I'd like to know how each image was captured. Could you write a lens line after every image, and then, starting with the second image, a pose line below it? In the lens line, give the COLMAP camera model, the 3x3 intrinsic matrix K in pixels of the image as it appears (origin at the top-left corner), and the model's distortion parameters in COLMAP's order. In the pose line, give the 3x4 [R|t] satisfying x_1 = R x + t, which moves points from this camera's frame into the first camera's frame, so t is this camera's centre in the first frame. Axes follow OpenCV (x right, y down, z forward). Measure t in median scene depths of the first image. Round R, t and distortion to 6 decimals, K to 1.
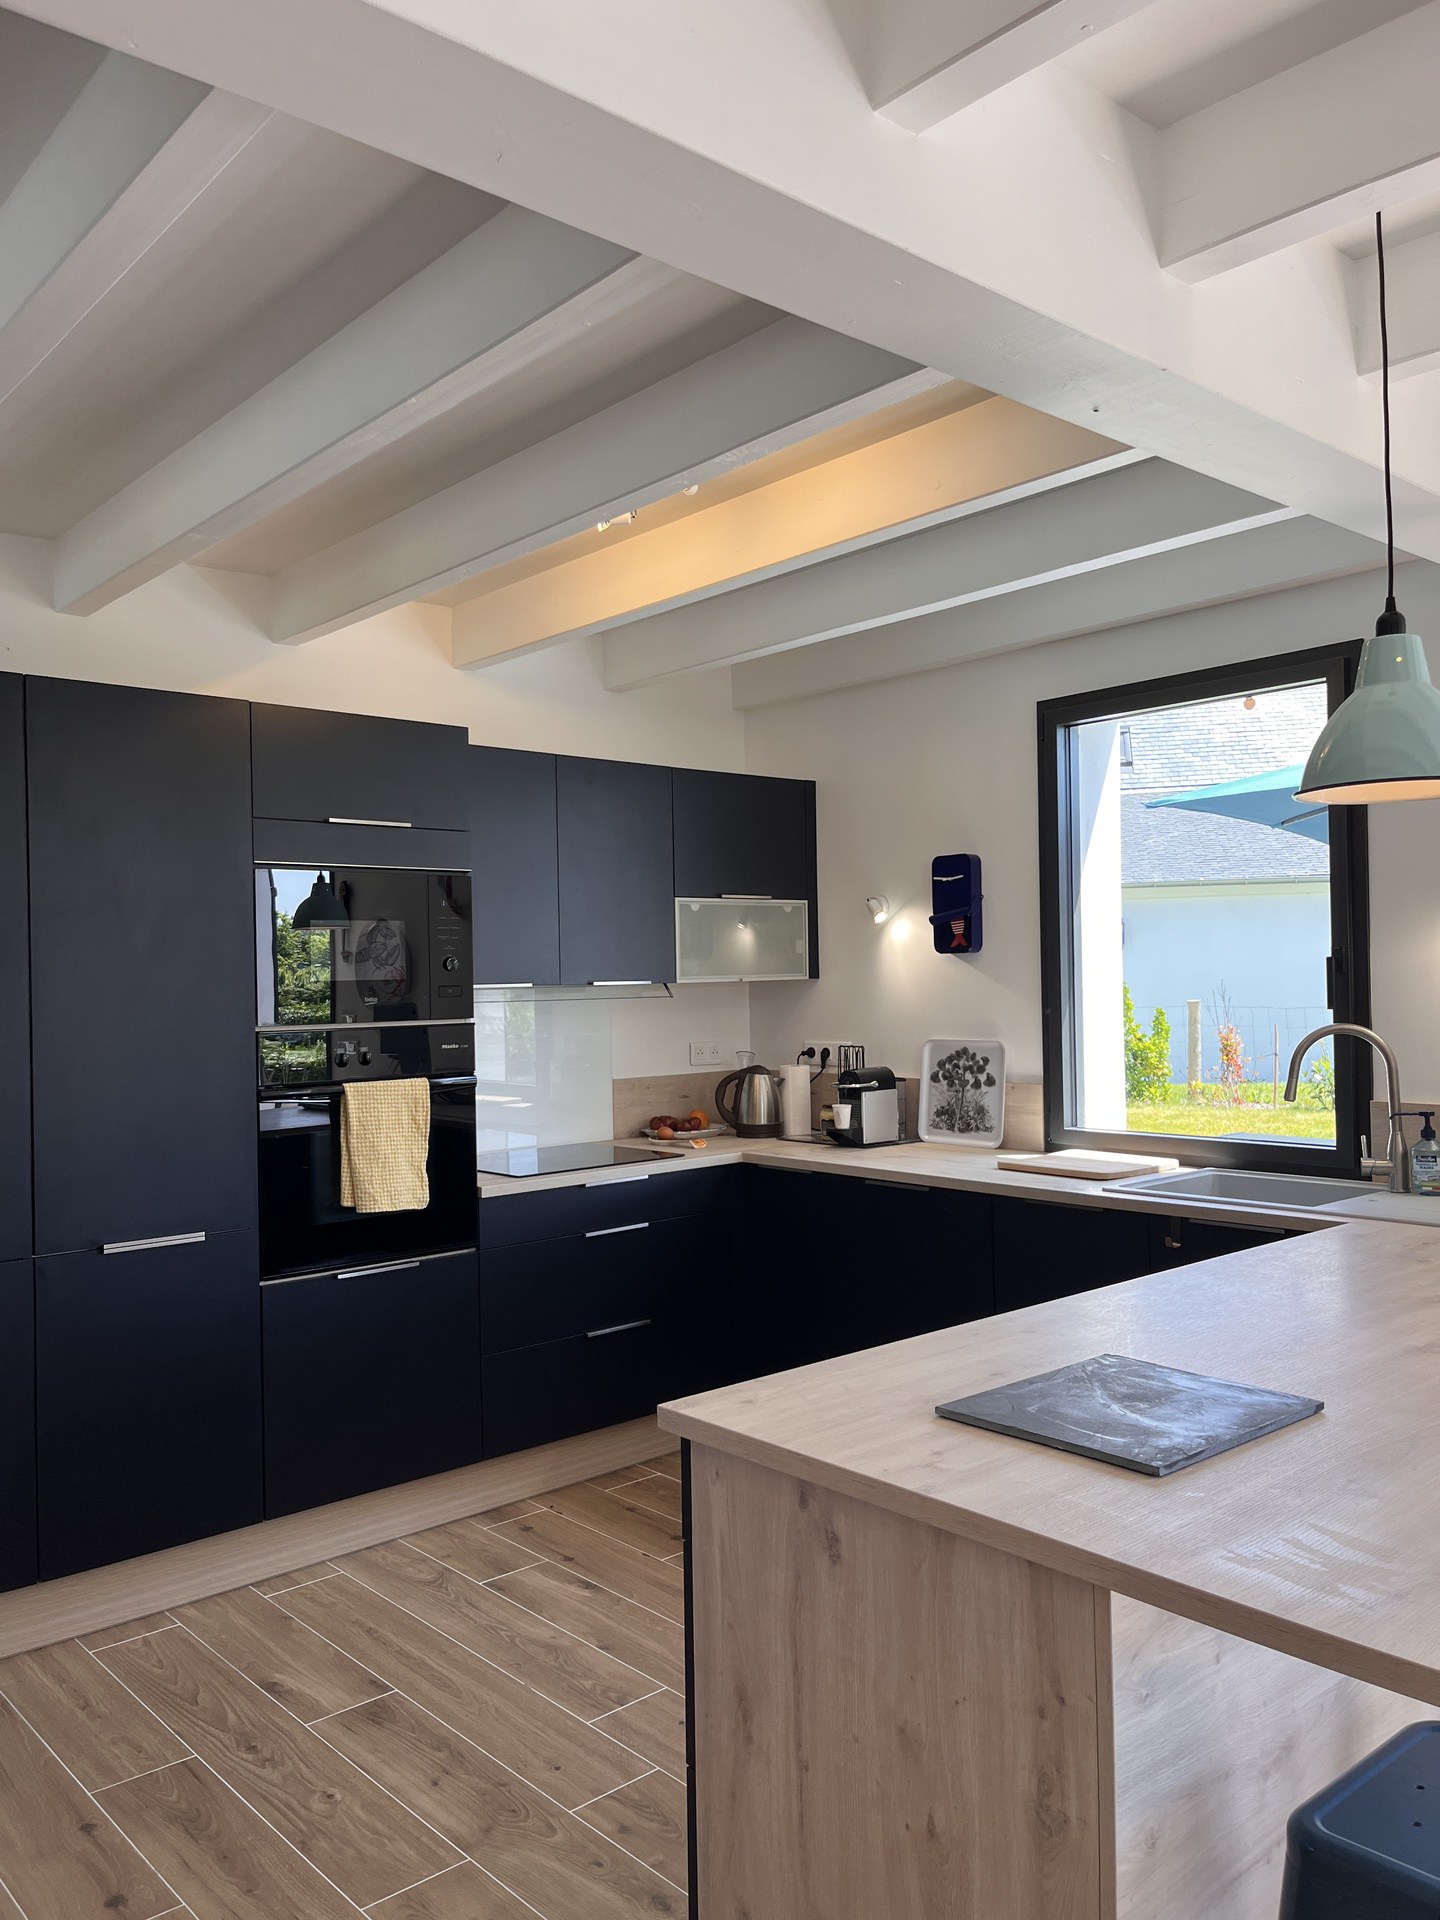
lens RADIAL K [[1442.4, 0, 704.9], [0, 1442.4, 971.9], [0, 0, 1]] dist [0.051533, -0.064905]
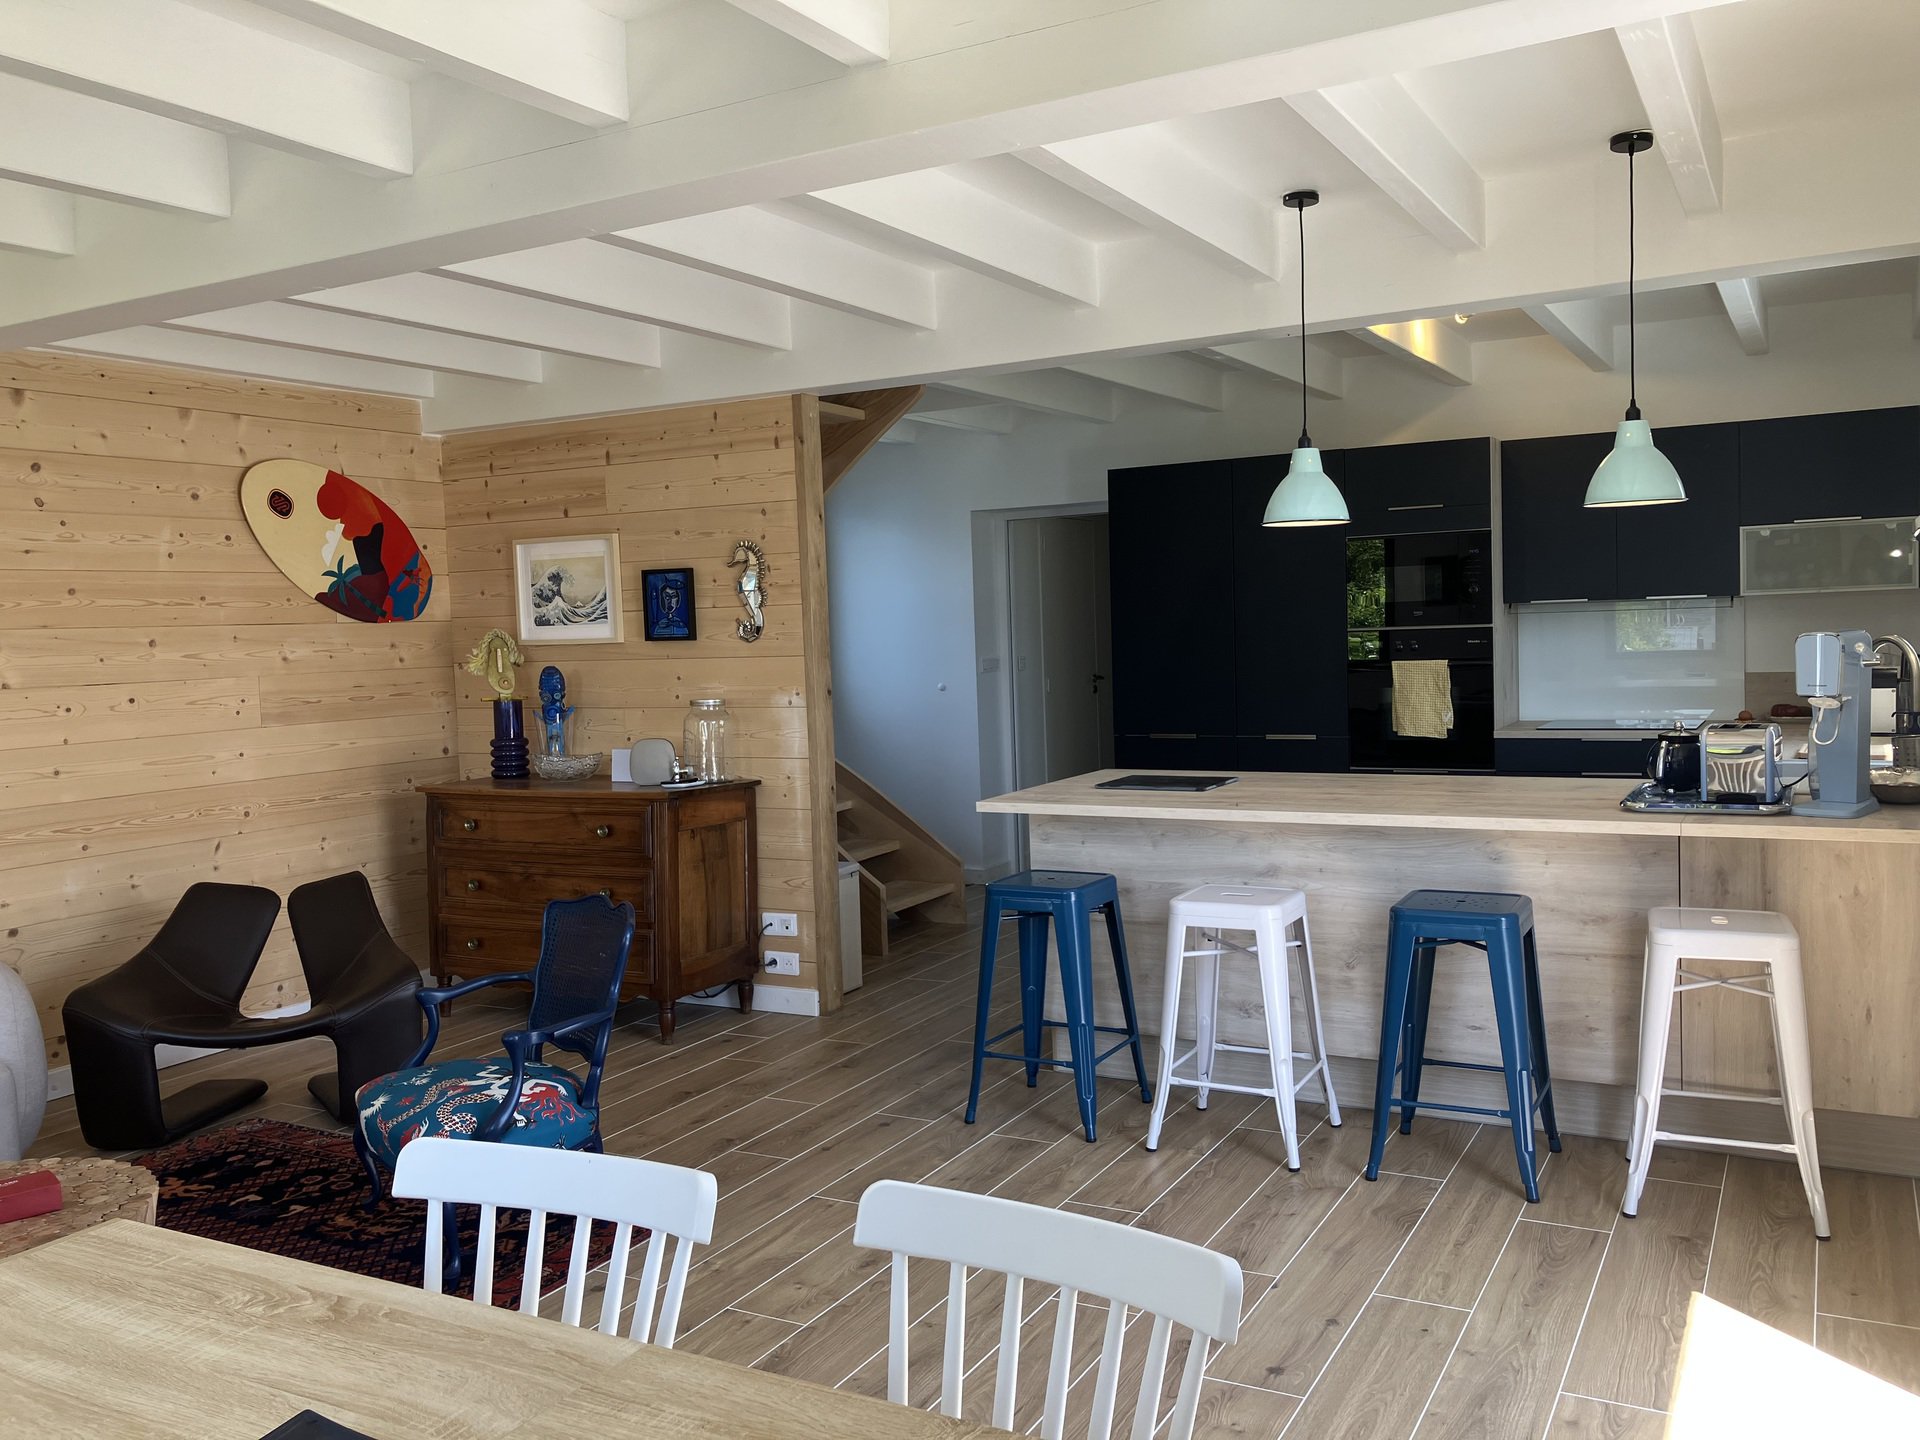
lens RADIAL K [[1563.2, 0, 945.1], [0, 1563.2, 704.5], [0, 0, 1]] dist [0.041669, -0.051309]
pose [[0.333571, 0.055767, -0.941074, 1.352588], [0.034207, 0.996875, 0.071198, -0.024533], [0.942104, -0.055941, 0.330621, -0.137543]]
